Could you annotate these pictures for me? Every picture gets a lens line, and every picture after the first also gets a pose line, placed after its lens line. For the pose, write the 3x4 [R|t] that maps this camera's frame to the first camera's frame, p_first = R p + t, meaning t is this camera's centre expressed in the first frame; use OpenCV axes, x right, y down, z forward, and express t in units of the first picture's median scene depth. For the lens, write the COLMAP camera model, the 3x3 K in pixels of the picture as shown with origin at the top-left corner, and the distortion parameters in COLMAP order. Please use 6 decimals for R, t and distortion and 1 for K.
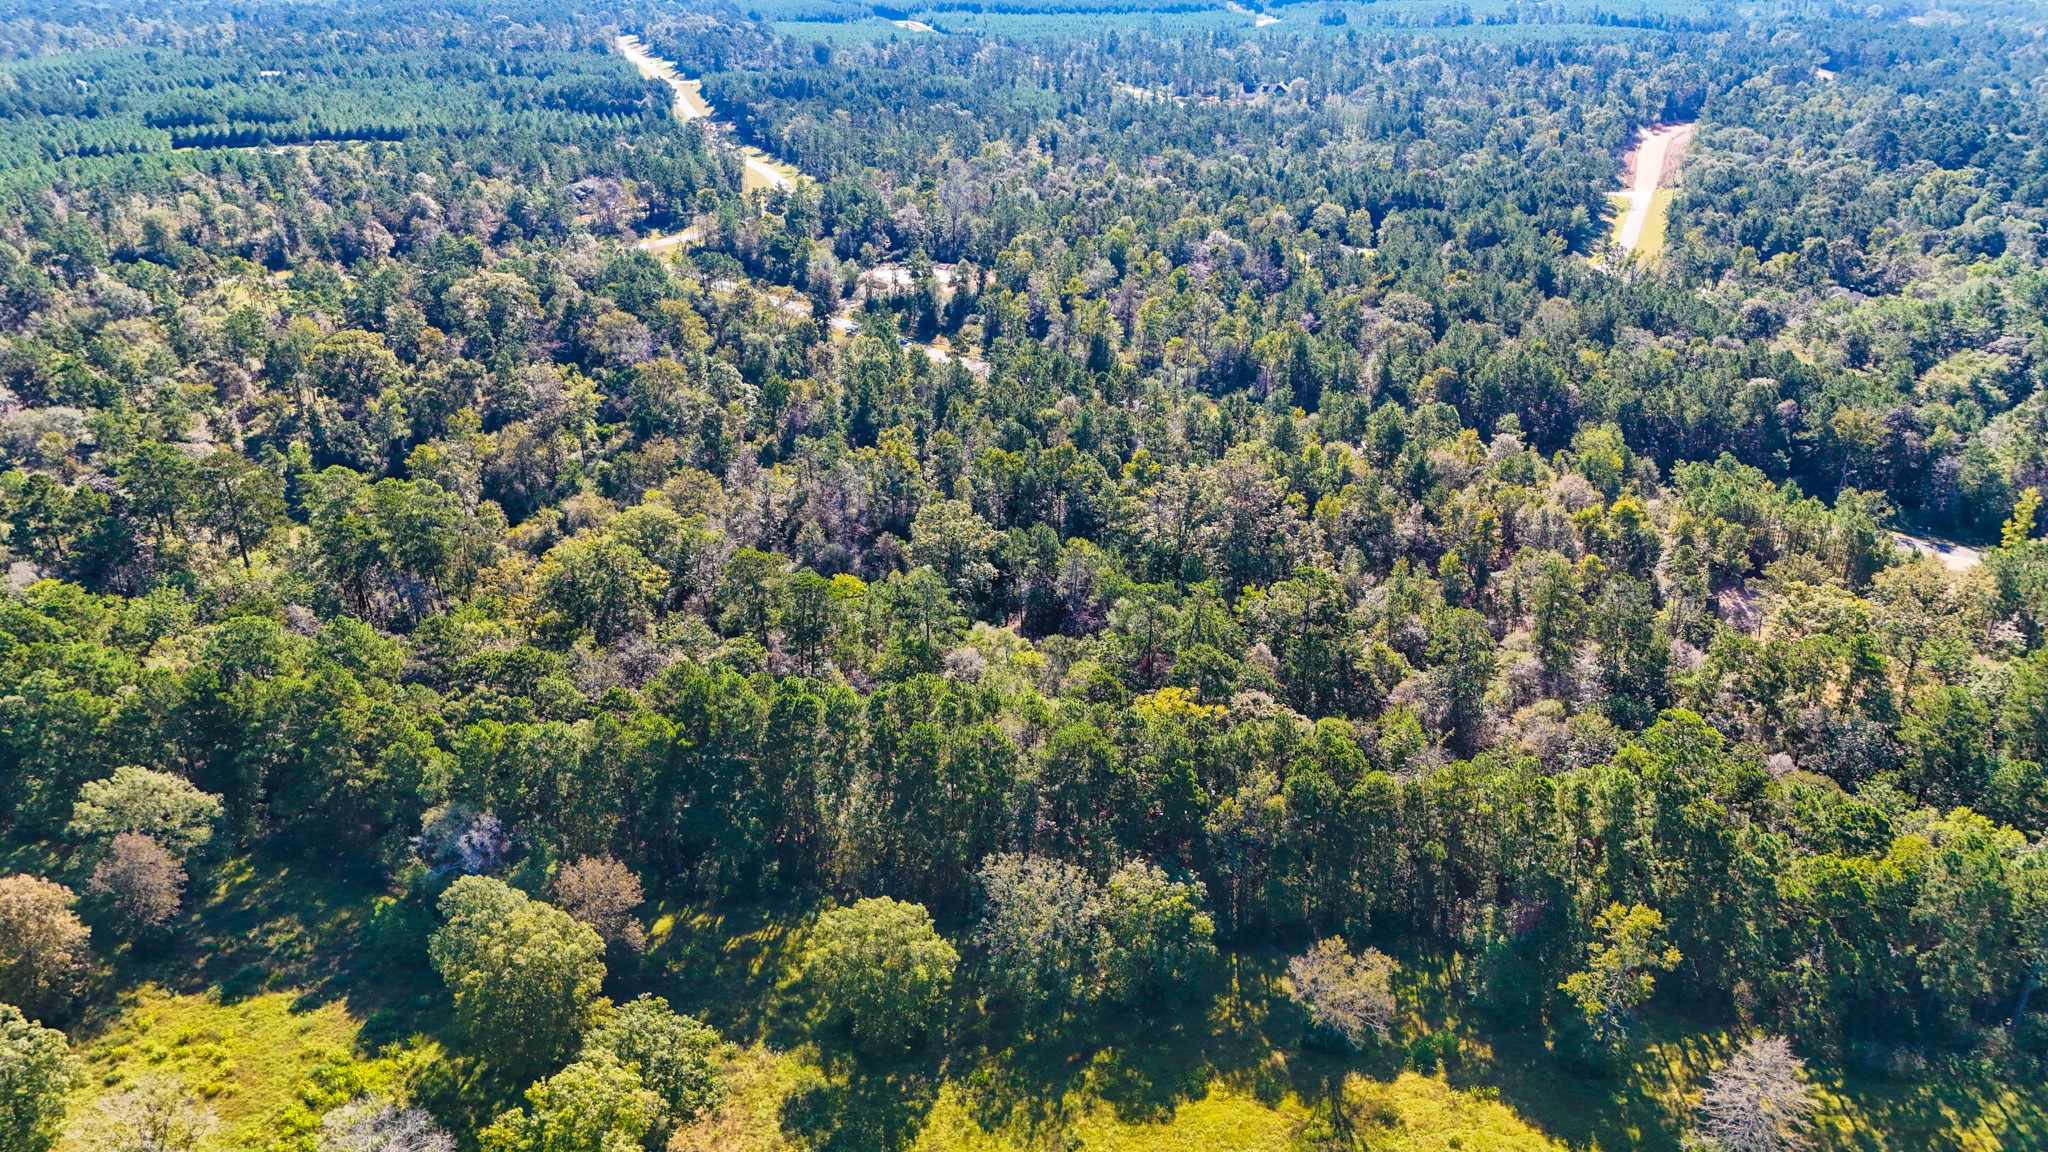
lens RADIAL K [[1528.1, 0, 1024.0], [0, 1528.1, 576.0], [0, 0, 1]] dist [0.125903, -0.166787]
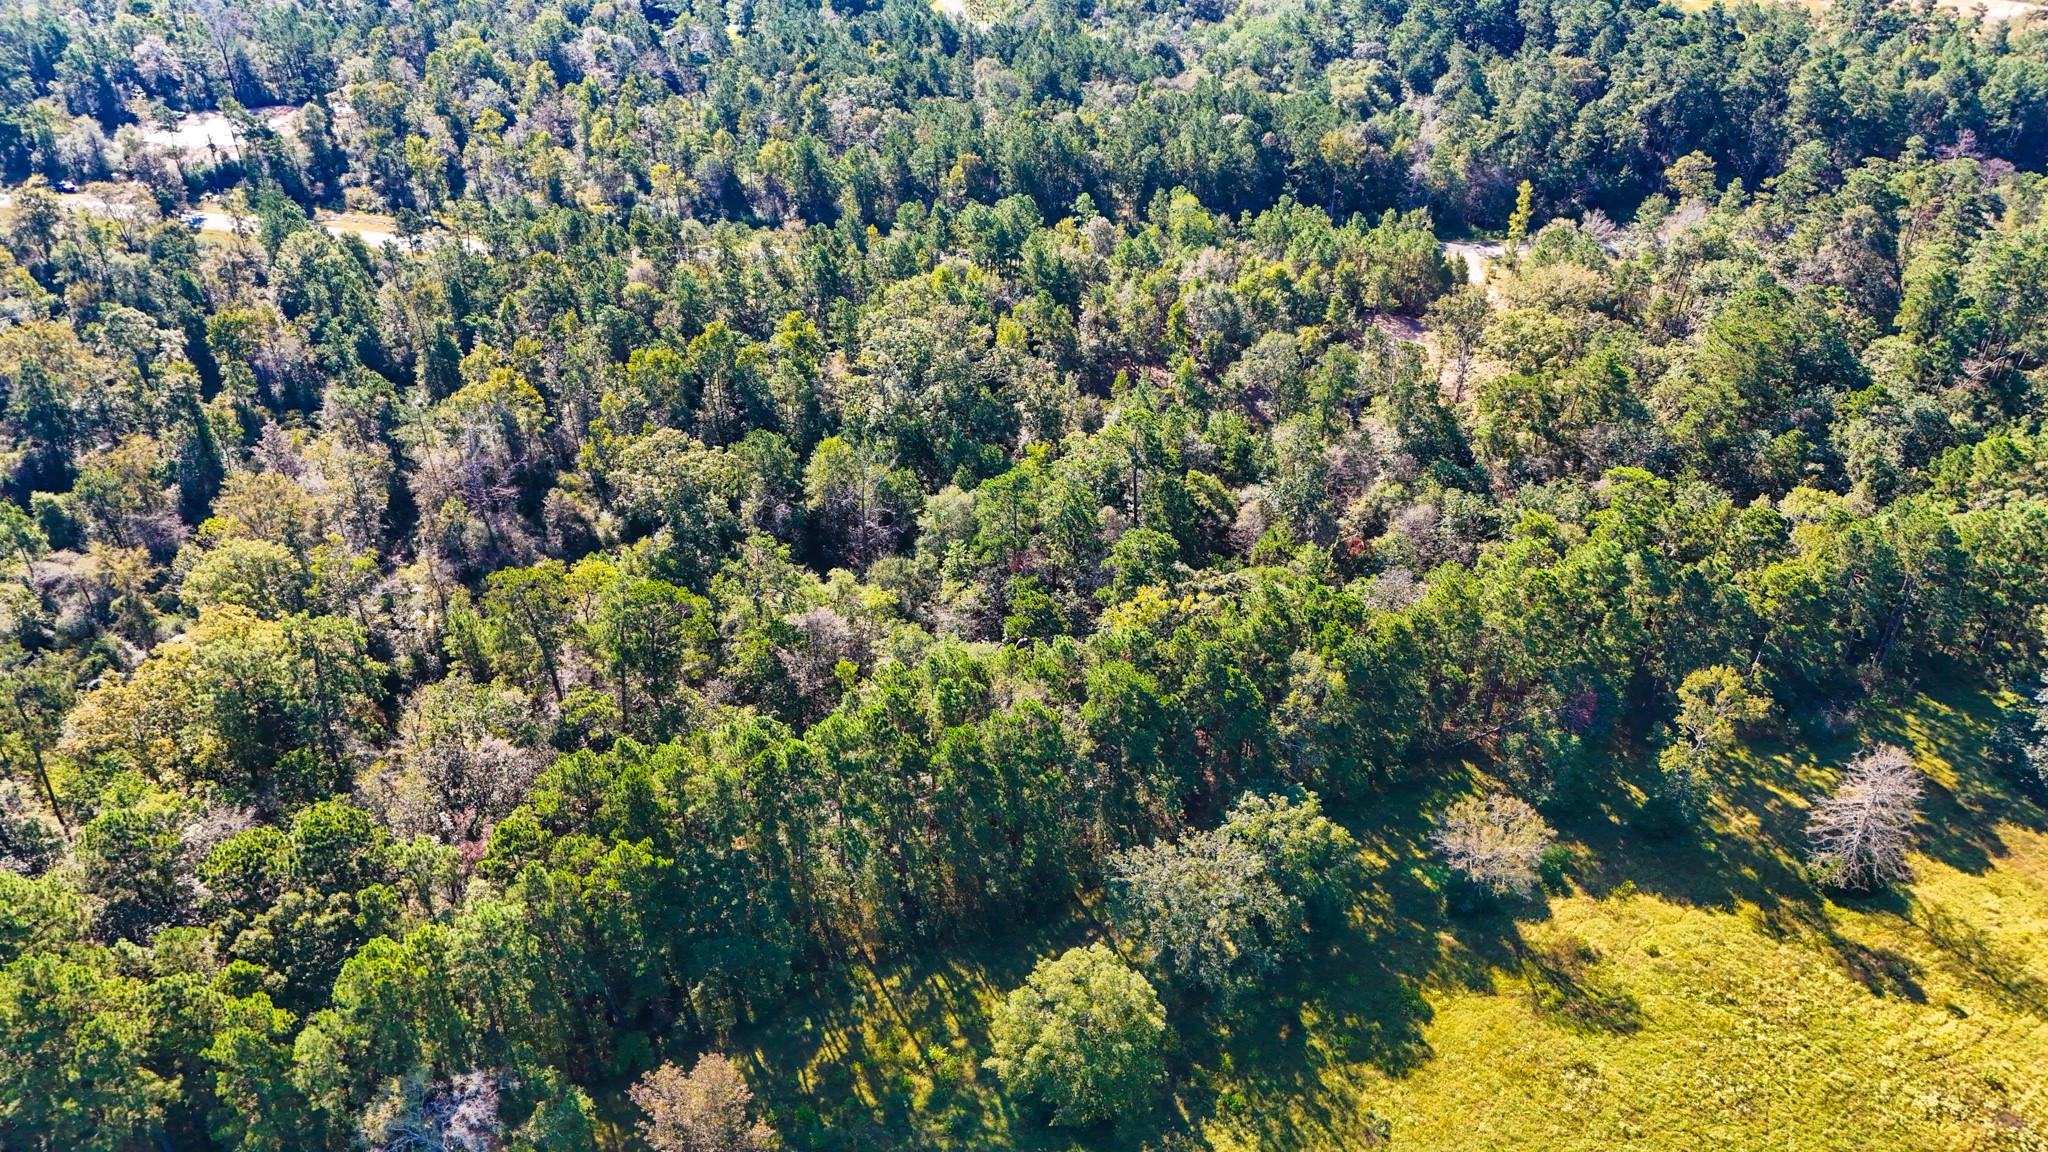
lens RADIAL K [[1528.1, 0, 1024.0], [0, 1528.1, 576.0], [0, 0, 1]] dist [0.125903, -0.166787]
pose [[0.834971, -0.290654, 0.467272, -0.427819], [0.219062, 0.954512, 0.202286, -0.146945], [-0.504812, -0.066541, 0.860661, 0.333561]]
